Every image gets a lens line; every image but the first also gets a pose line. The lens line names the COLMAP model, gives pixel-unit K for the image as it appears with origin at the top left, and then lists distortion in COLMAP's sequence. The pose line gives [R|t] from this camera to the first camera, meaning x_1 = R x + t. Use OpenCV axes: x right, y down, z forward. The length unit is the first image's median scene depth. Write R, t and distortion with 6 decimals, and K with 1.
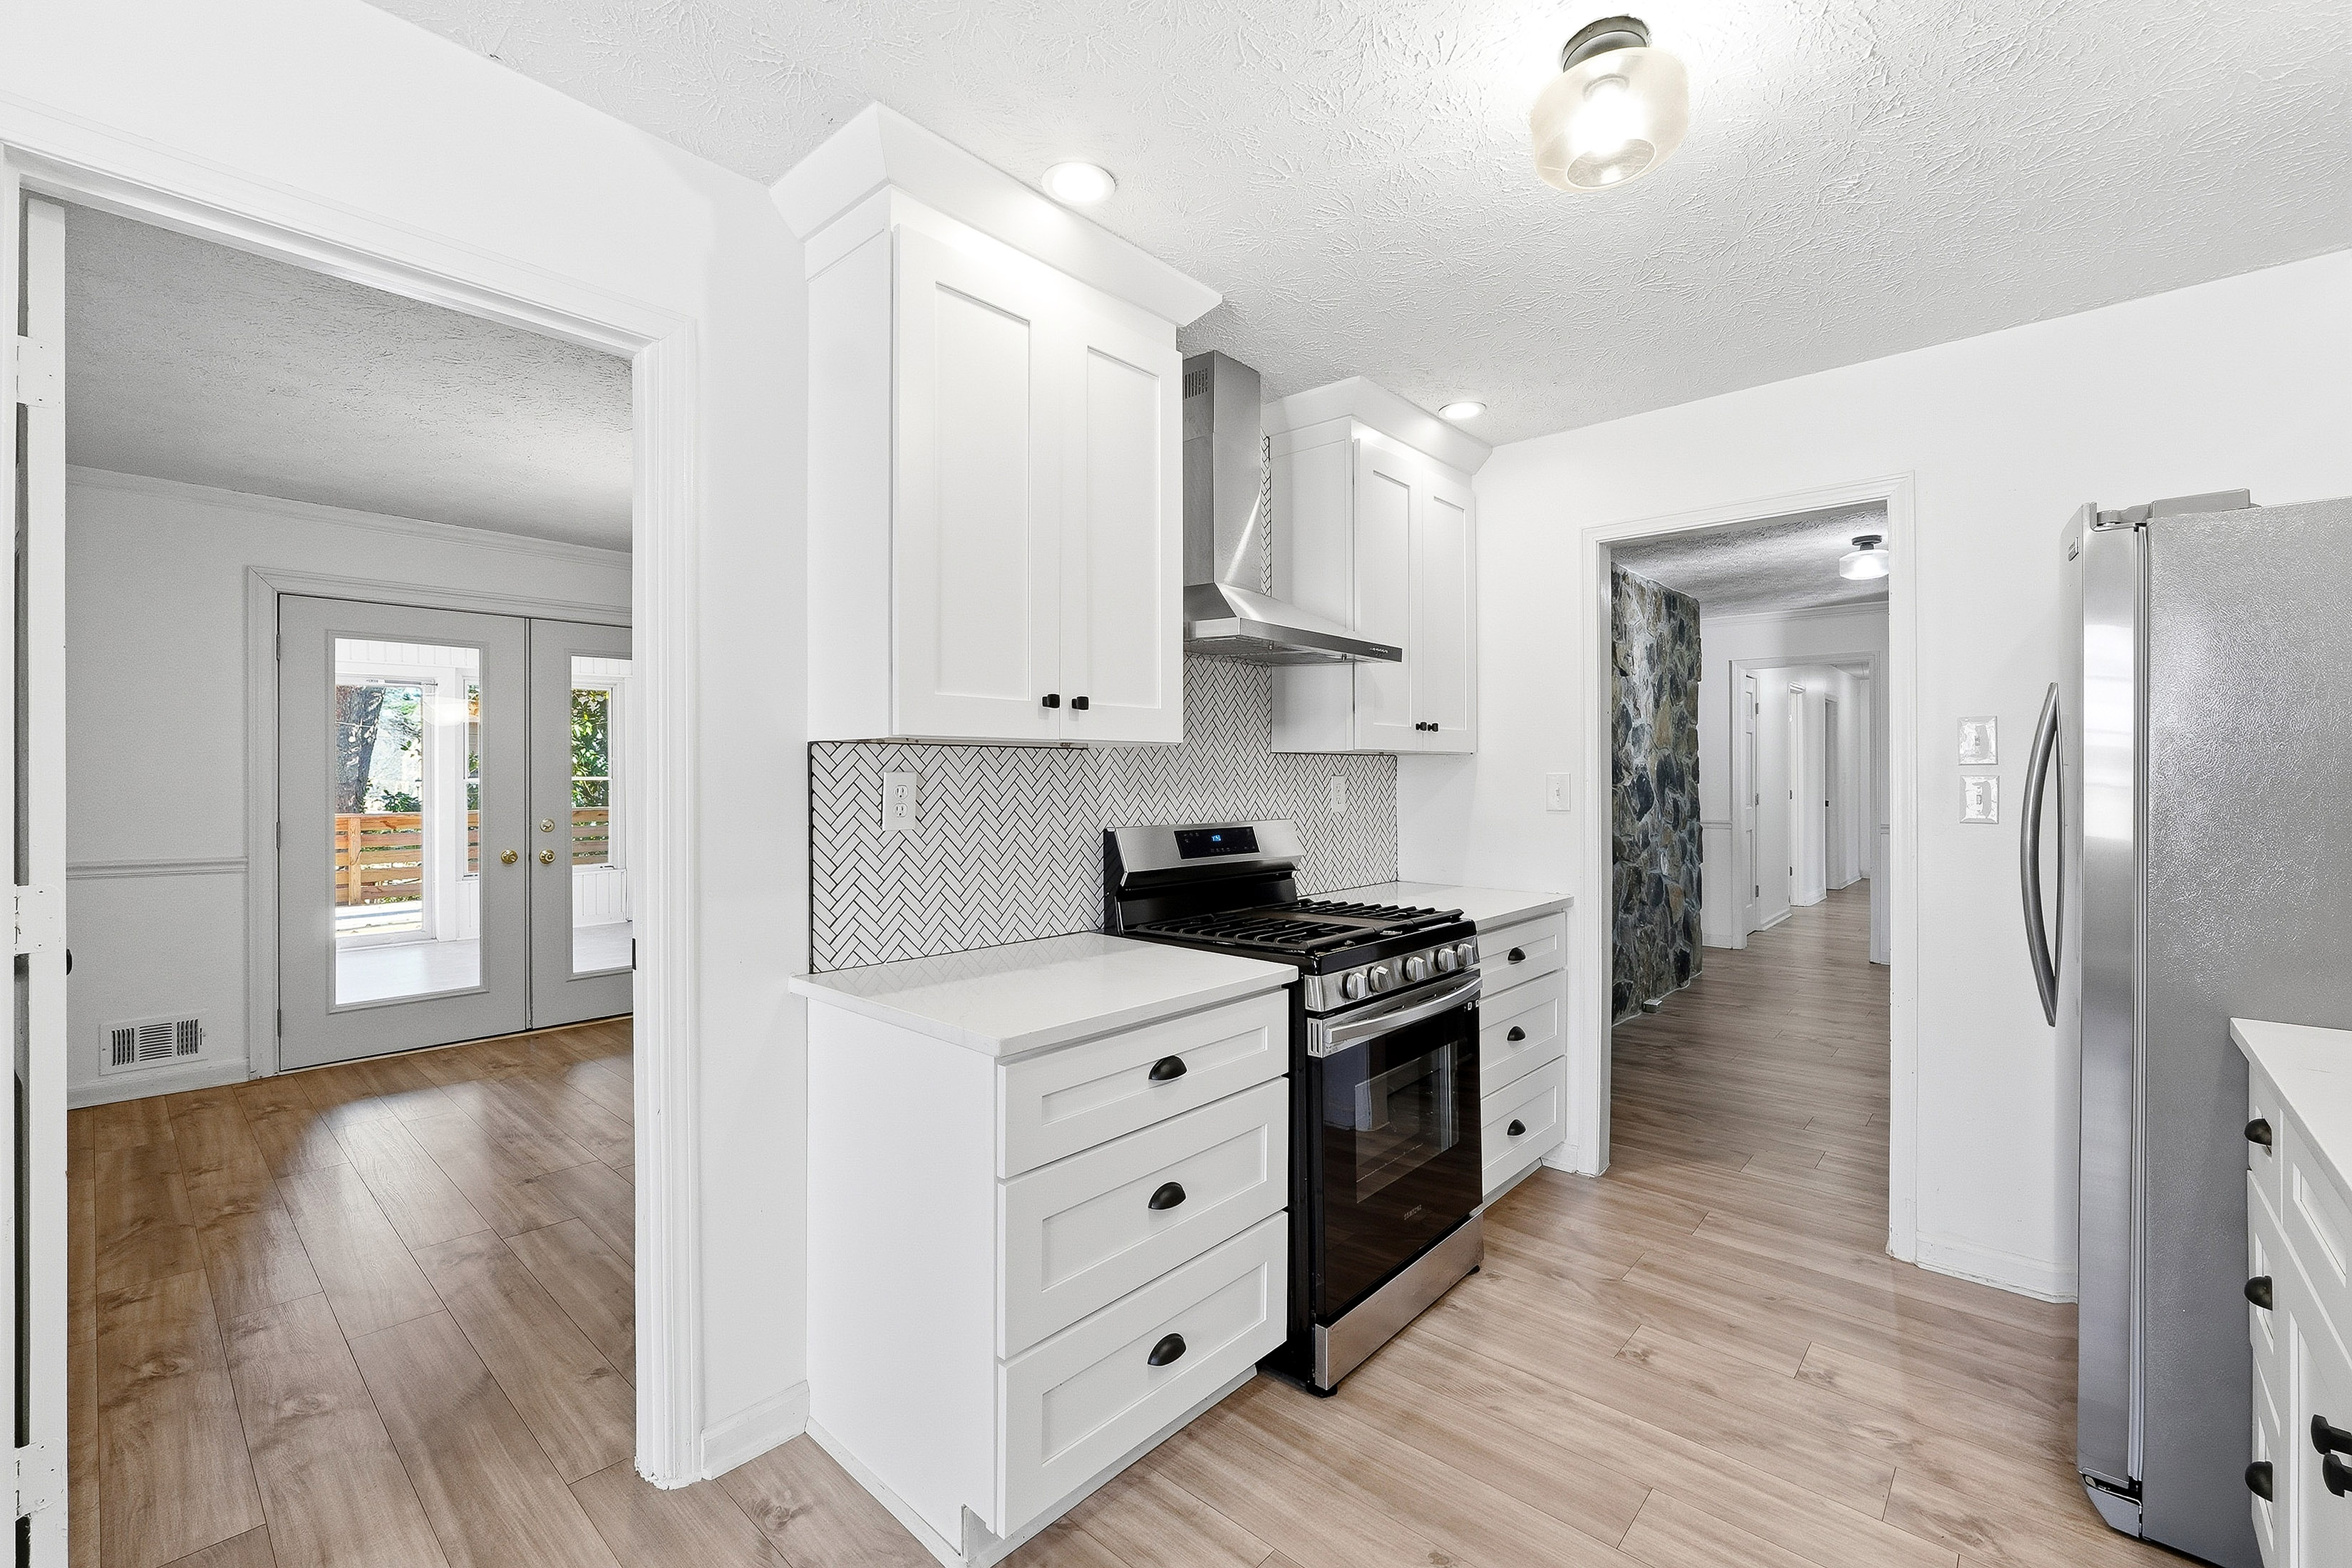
lens RADIAL K [[983.5, 0, 1176.4], [0, 983.5, 775.9], [0, 0, 1]] dist [-0.018904, 0.005036]
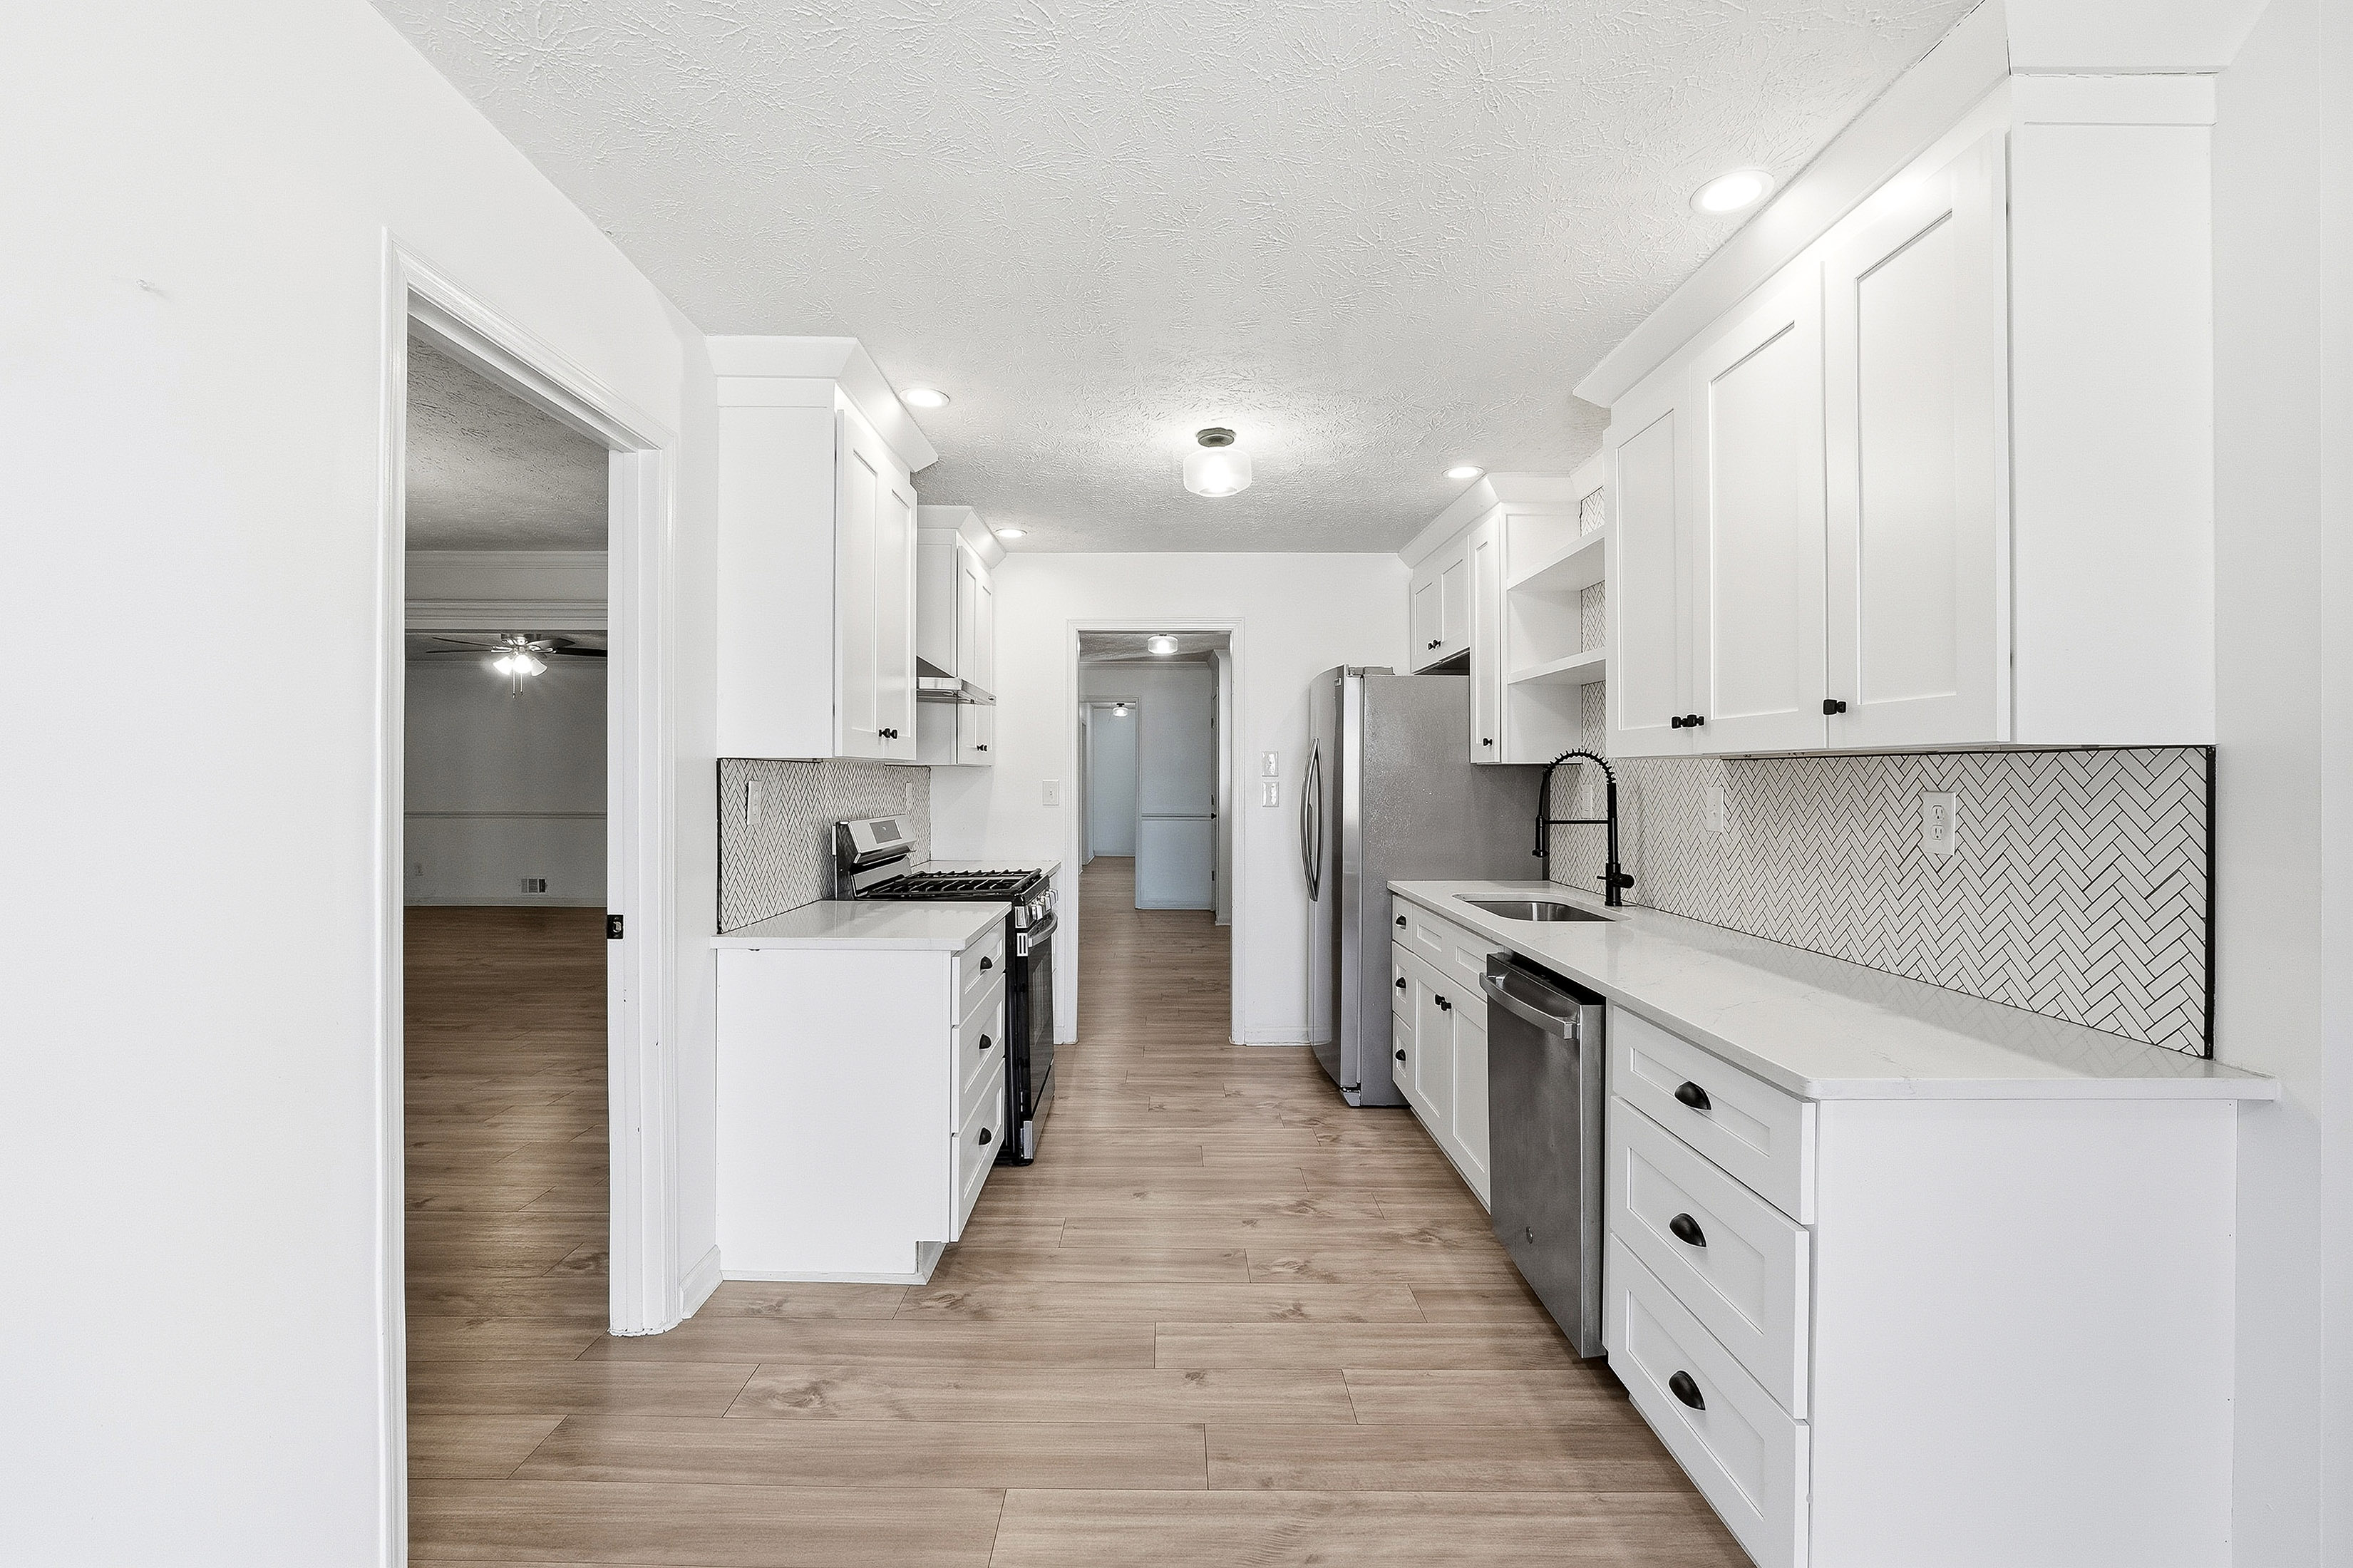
lens RADIAL K [[983.8, 0, 1176.1], [0, 983.8, 779.6], [0, 0, 1]] dist [-0.018904, 0.005036]
pose [[0.733254, -0.000985, 0.679955, -0.773107], [-0.001351, 0.999995, 0.002905, -0.011023], [-0.679954, -0.003049, 0.733248, -0.360759]]
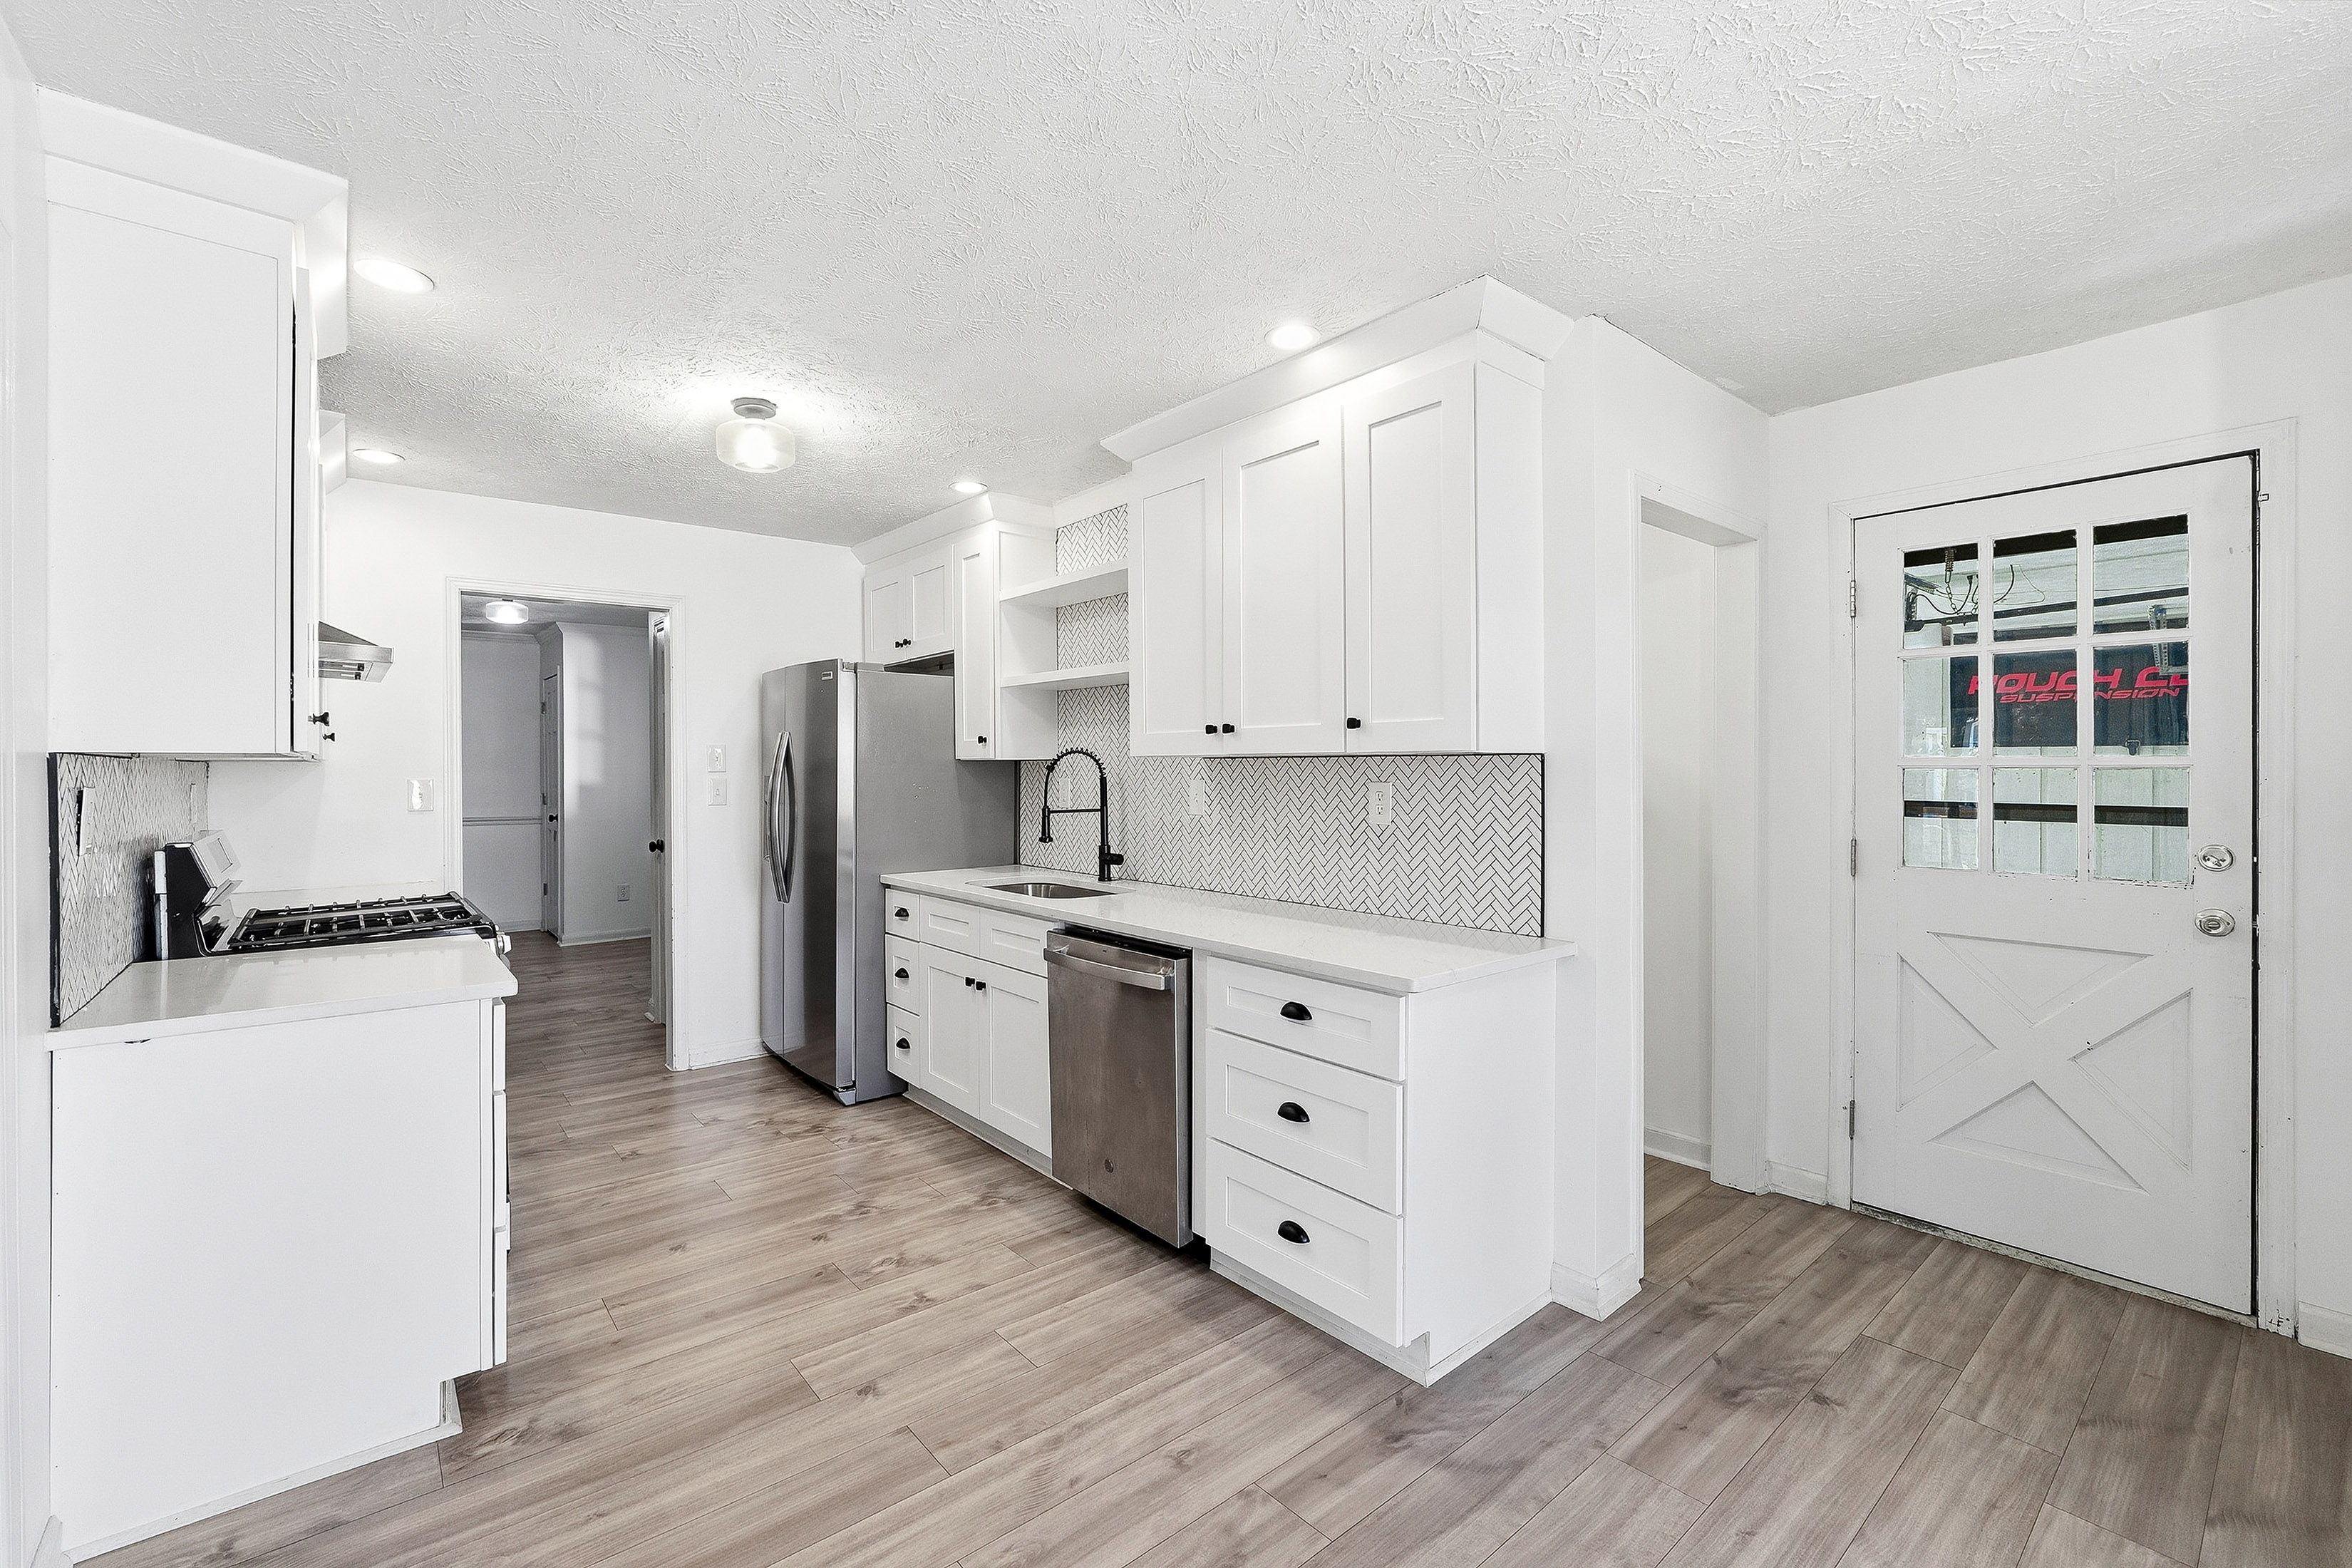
lens RADIAL K [[983.5, 0, 1168.0], [0, 983.5, 775.0], [0, 0, 1]] dist [-0.018904, 0.005036]
pose [[0.133974, -0.007487, 0.990957, -1.010066], [0.003034, 0.999970, 0.007145, -0.018198], [-0.990980, 0.002049, 0.133993, -0.057452]]
